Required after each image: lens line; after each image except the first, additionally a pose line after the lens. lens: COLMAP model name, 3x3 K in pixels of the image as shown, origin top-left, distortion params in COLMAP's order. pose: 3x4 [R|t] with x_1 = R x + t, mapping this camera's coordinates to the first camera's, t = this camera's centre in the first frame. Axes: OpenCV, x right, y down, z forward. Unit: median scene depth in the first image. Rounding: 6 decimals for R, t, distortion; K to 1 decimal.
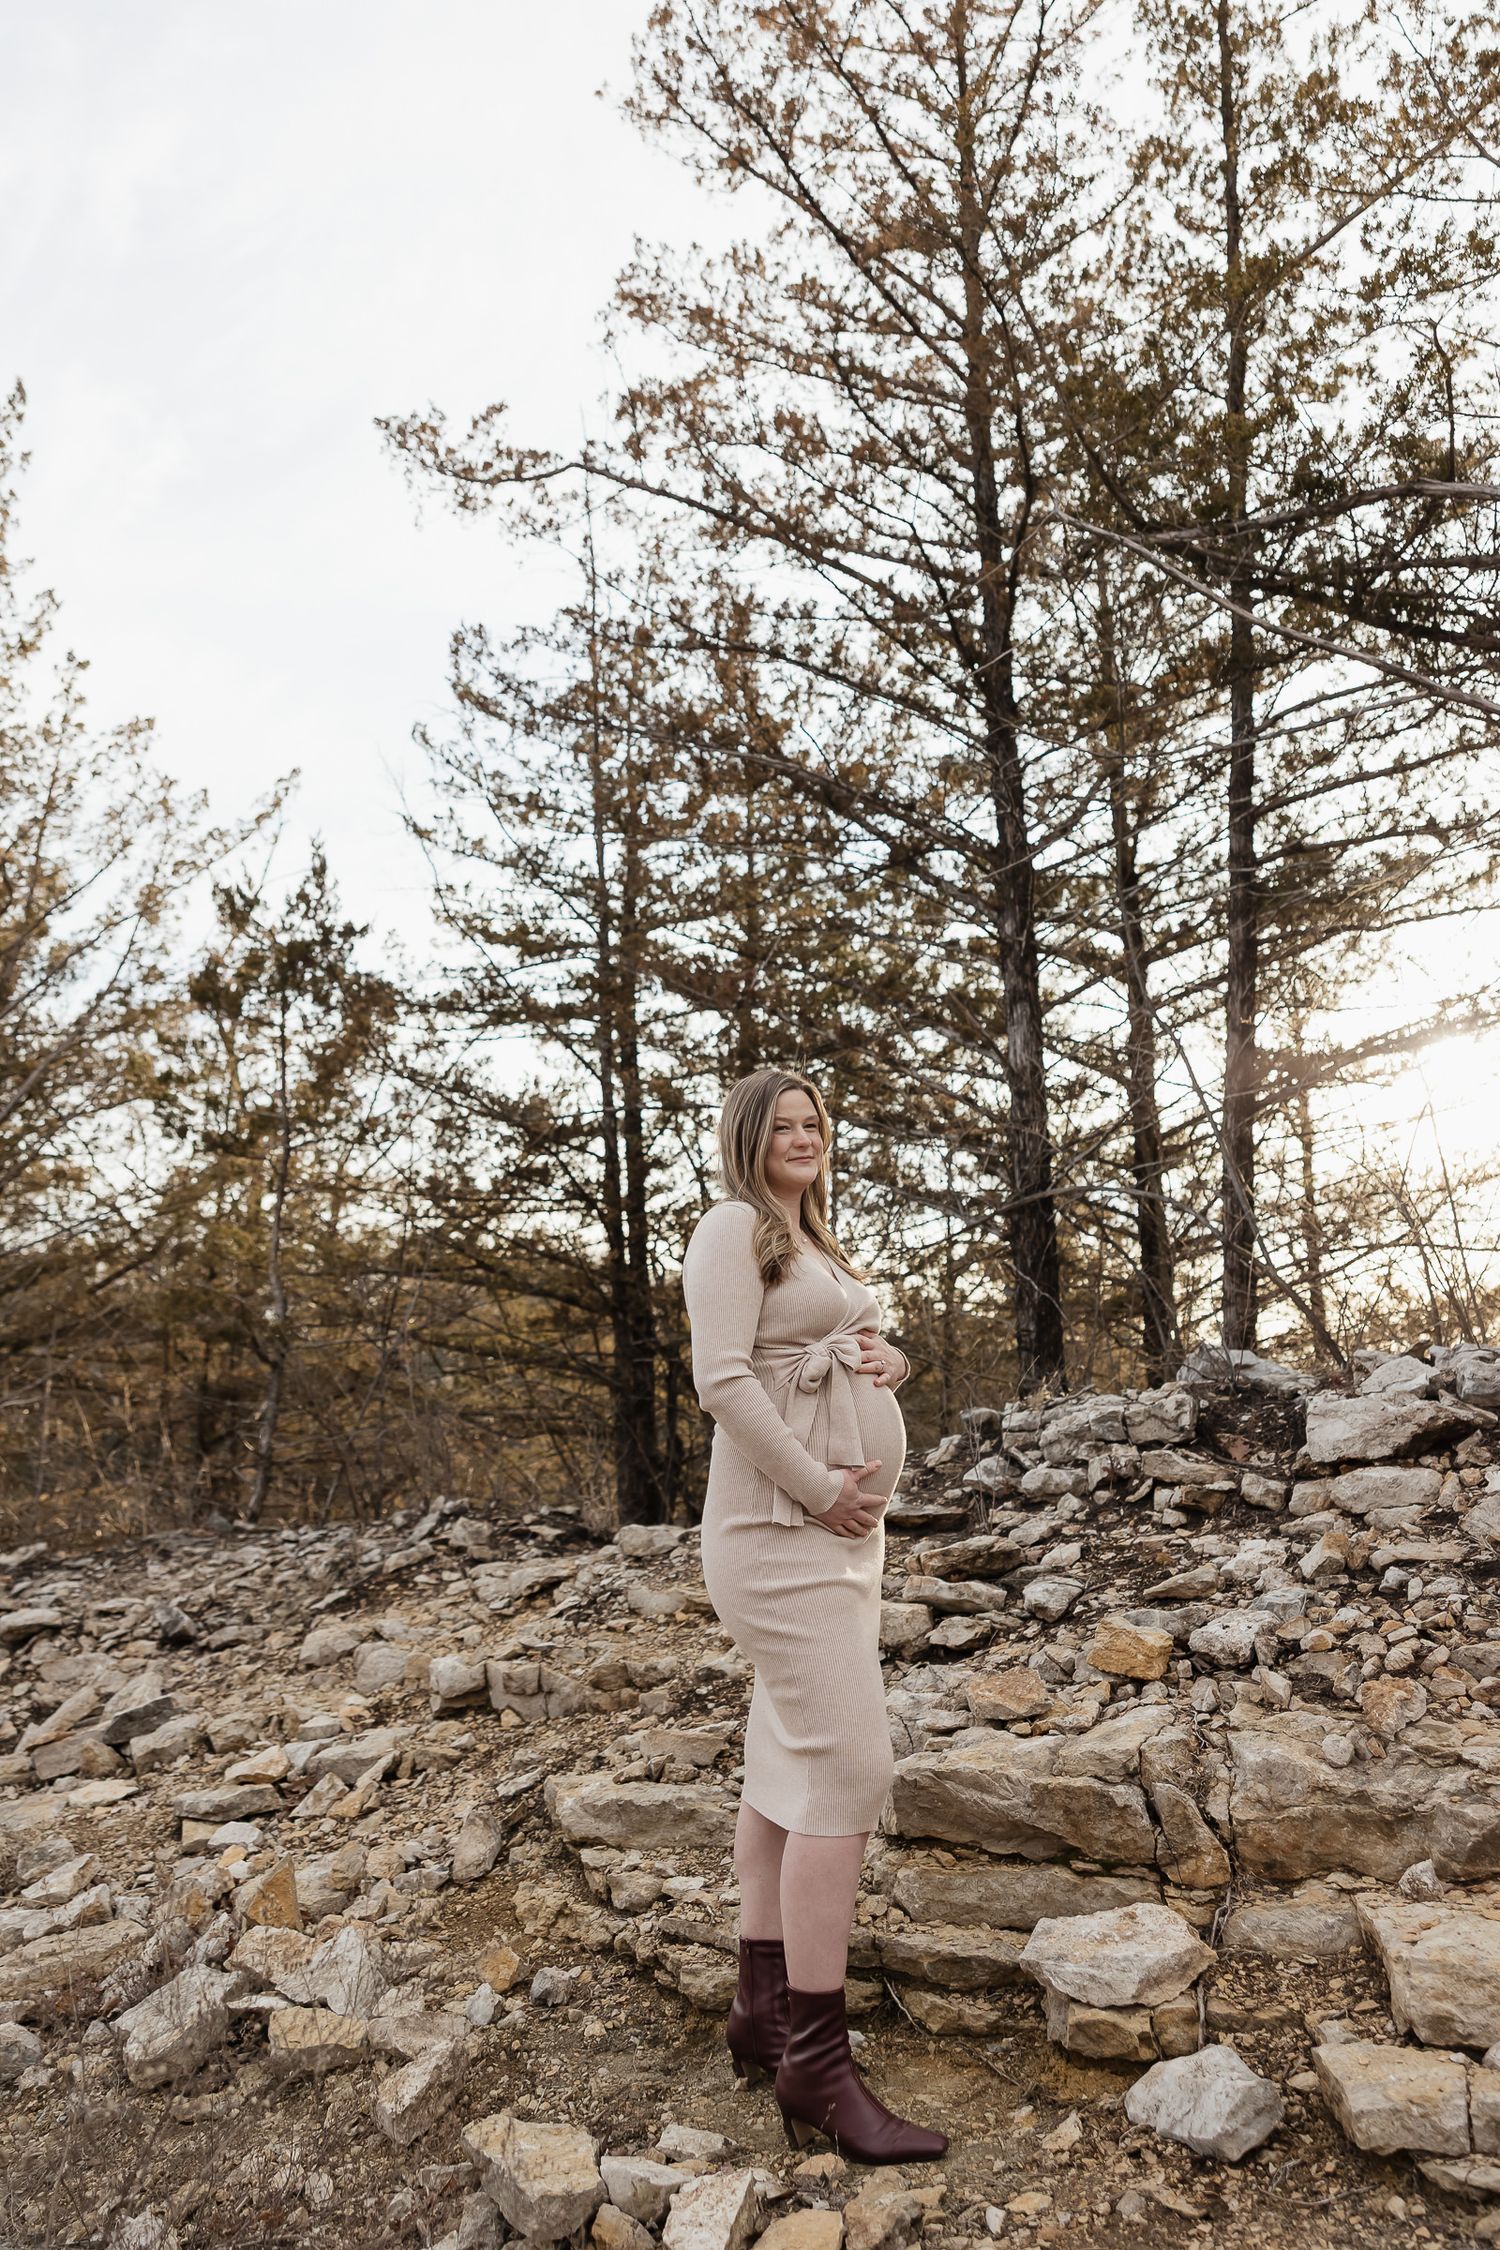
lens RADIAL K [[2100.8, 0, 750.0], [0, 2100.8, 1125.0], [0, 0, 1]] dist [0.001599, 0.068549]
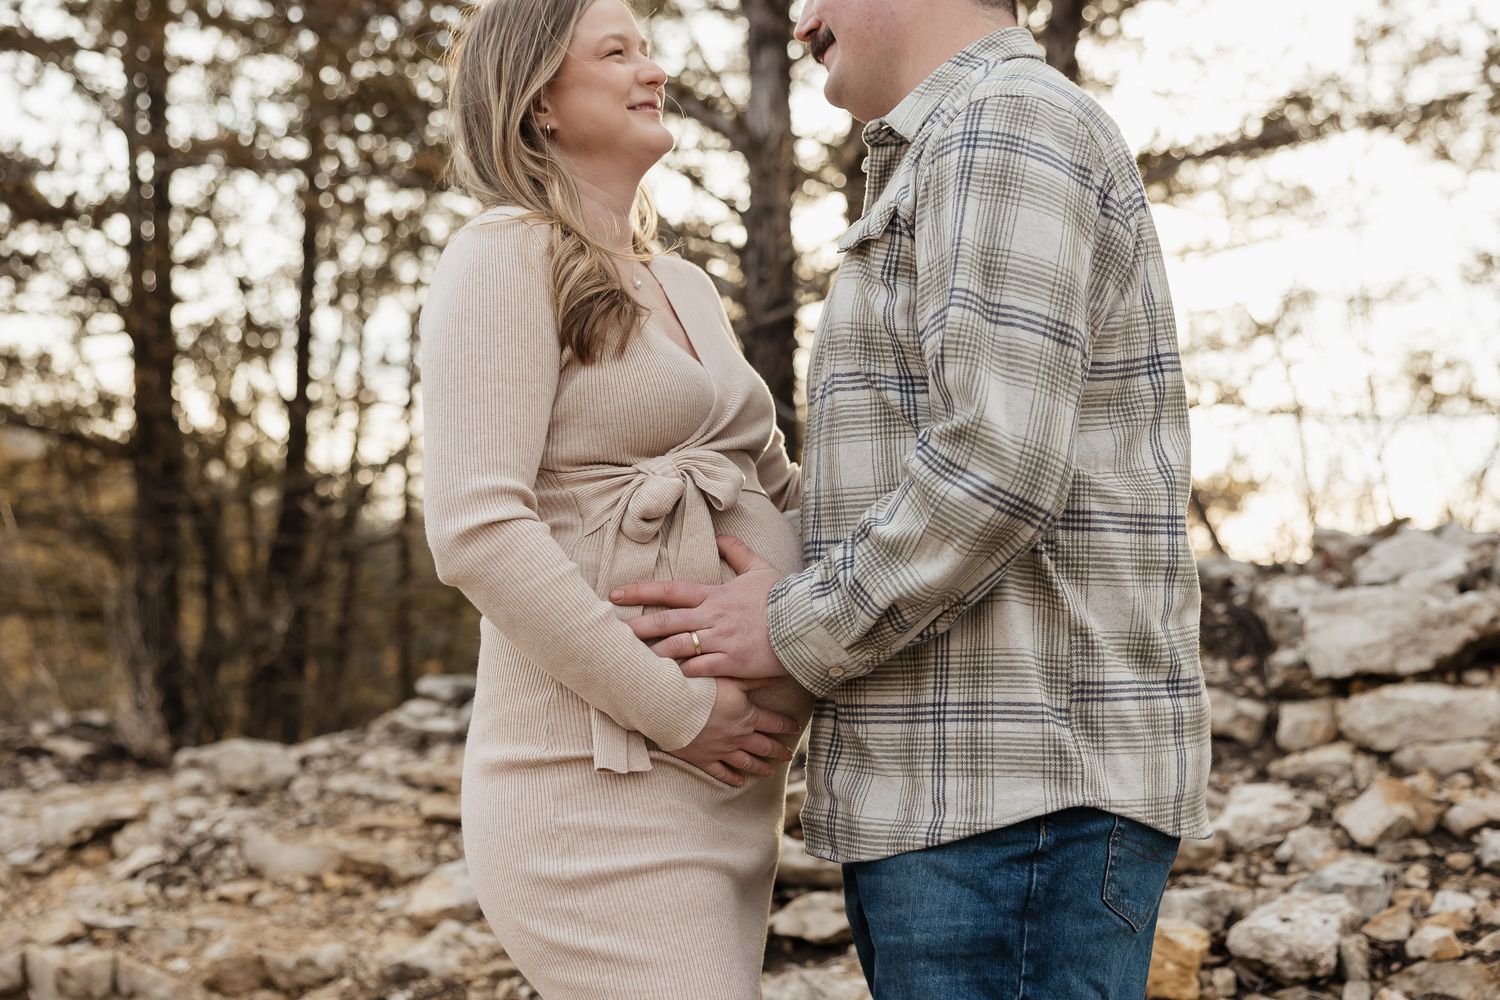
lens RADIAL K [[2264.4, 0, 751.1], [0, 2264.4, 590.7], [0, 0, 1]] dist [0.024415, 0.032375]
pose [[0.967449, 0.033712, 0.250811, -0.095076], [-0.064429, 0.991240, 0.115288, 0.053816], [-0.244727, -0.127695, 0.961146, 0.304921]]
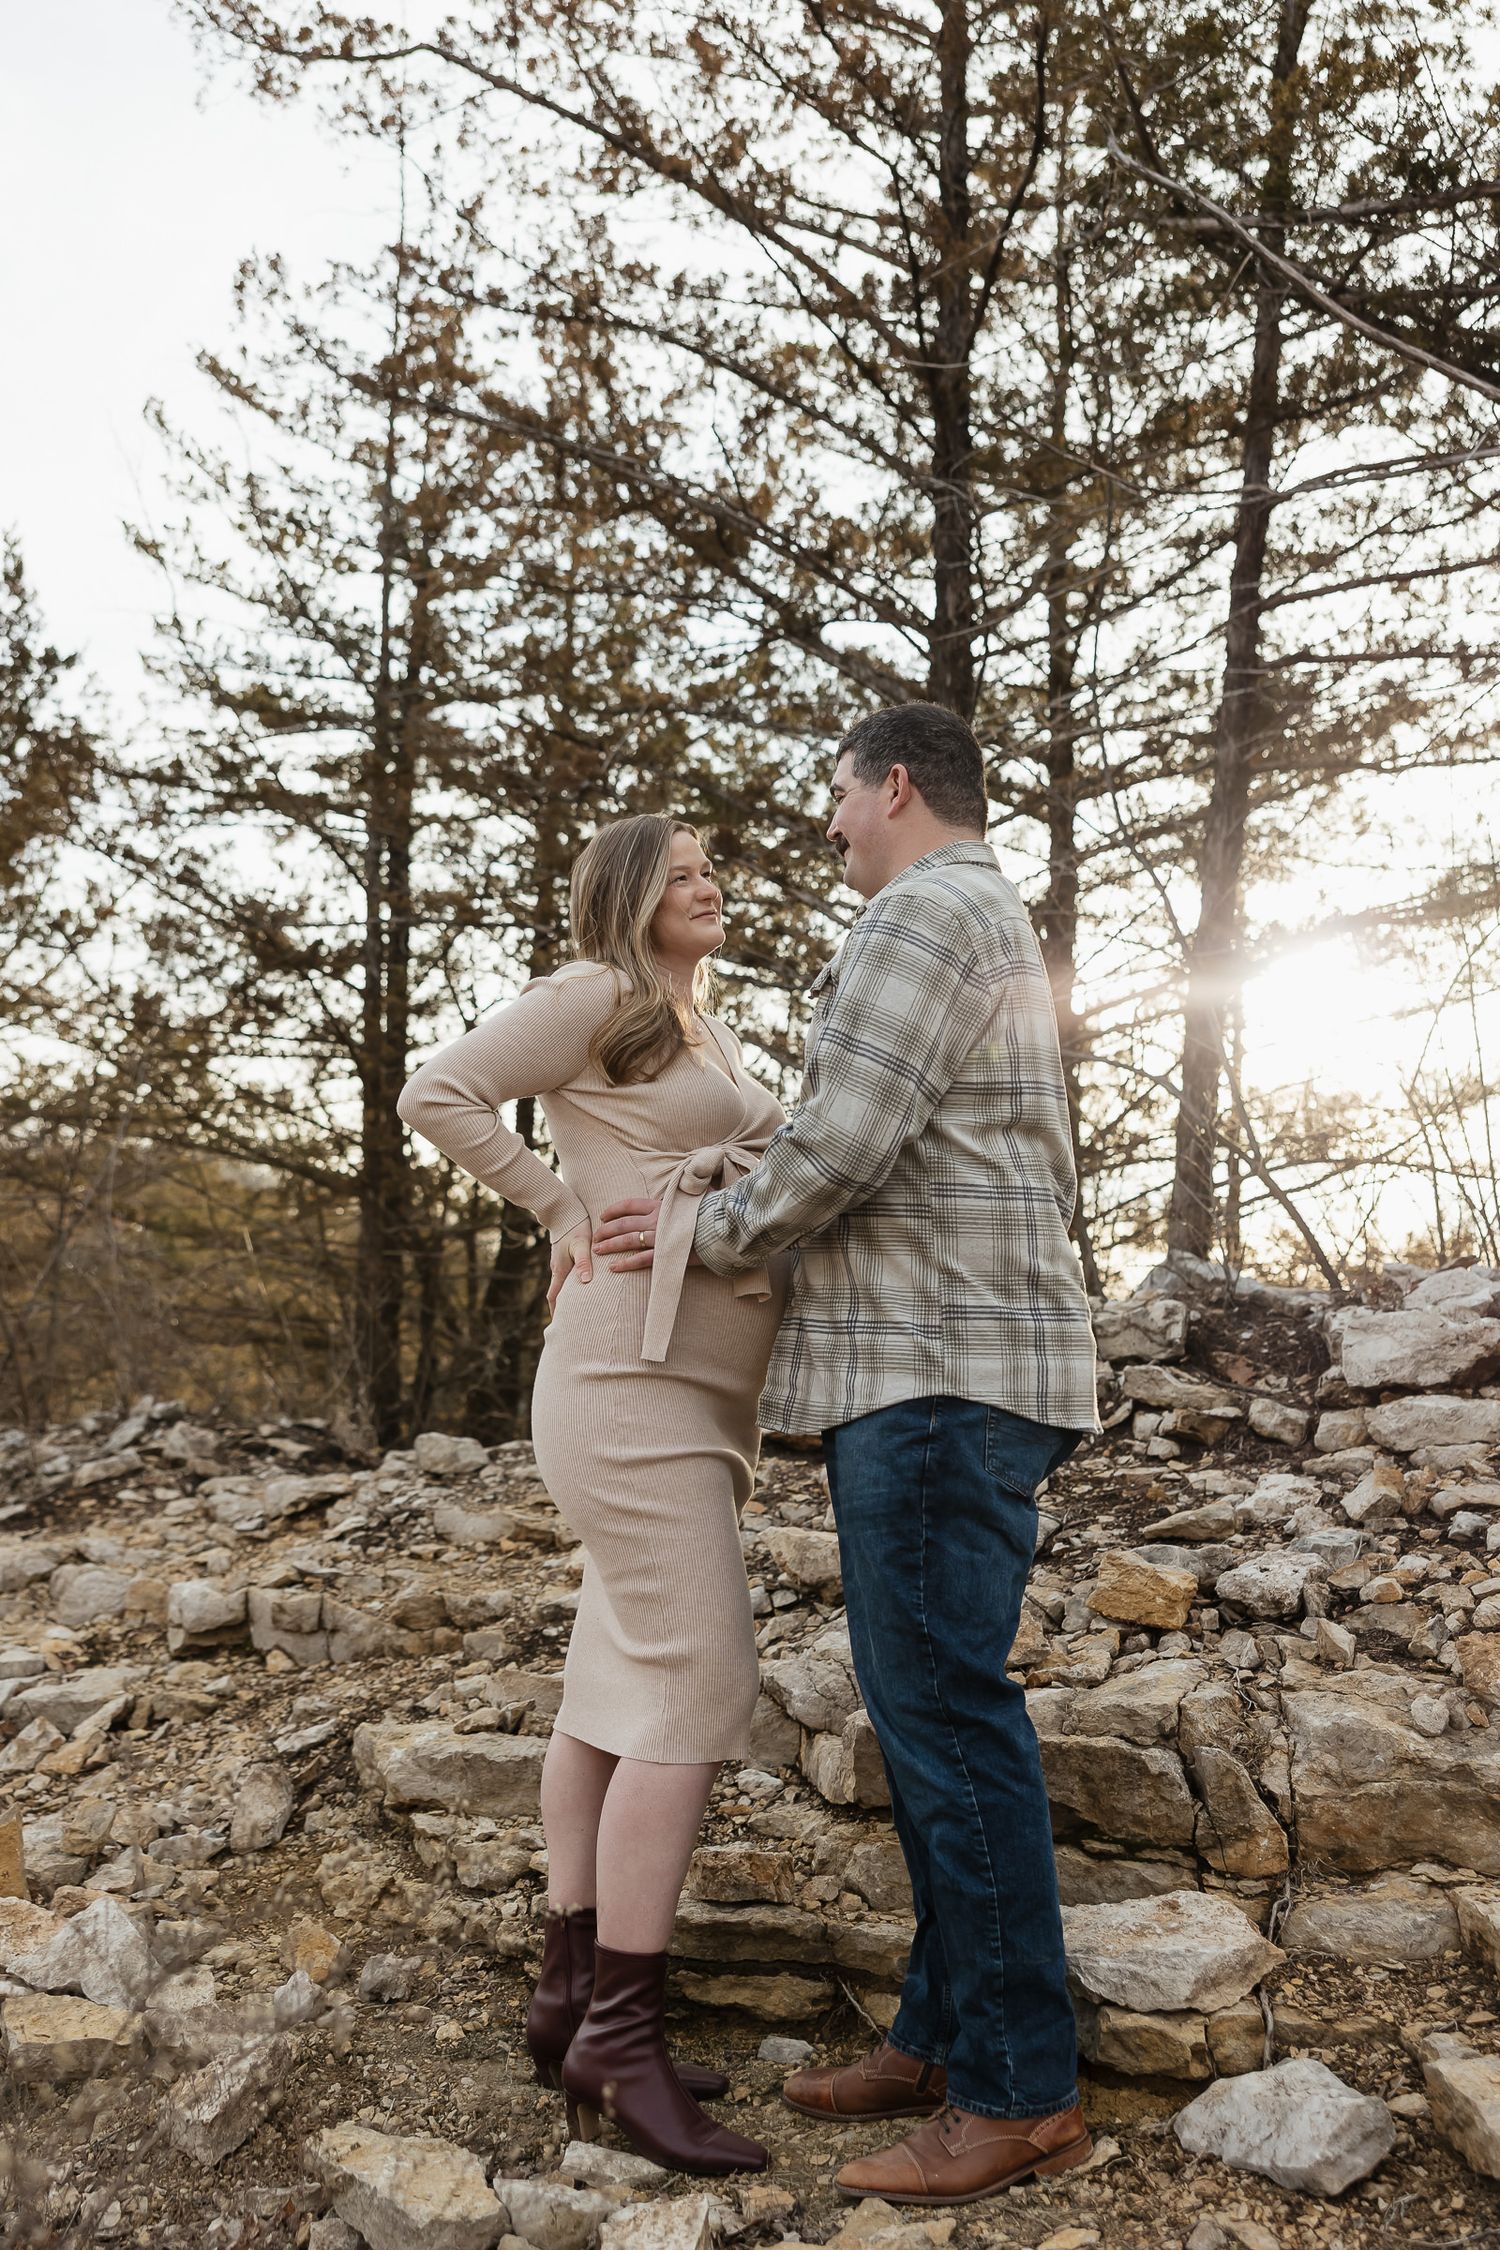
lens RADIAL K [[2594.3, 0, 741.9], [0, 2594.3, 1196.2], [0, 0, 1]] dist [0.018772, 0.049196]
pose [[0.989073, 0.075040, 0.126898, -0.084485], [-0.082340, 0.995179, 0.053285, 0.051048], [-0.122287, -0.063152, 0.990484, 0.051326]]
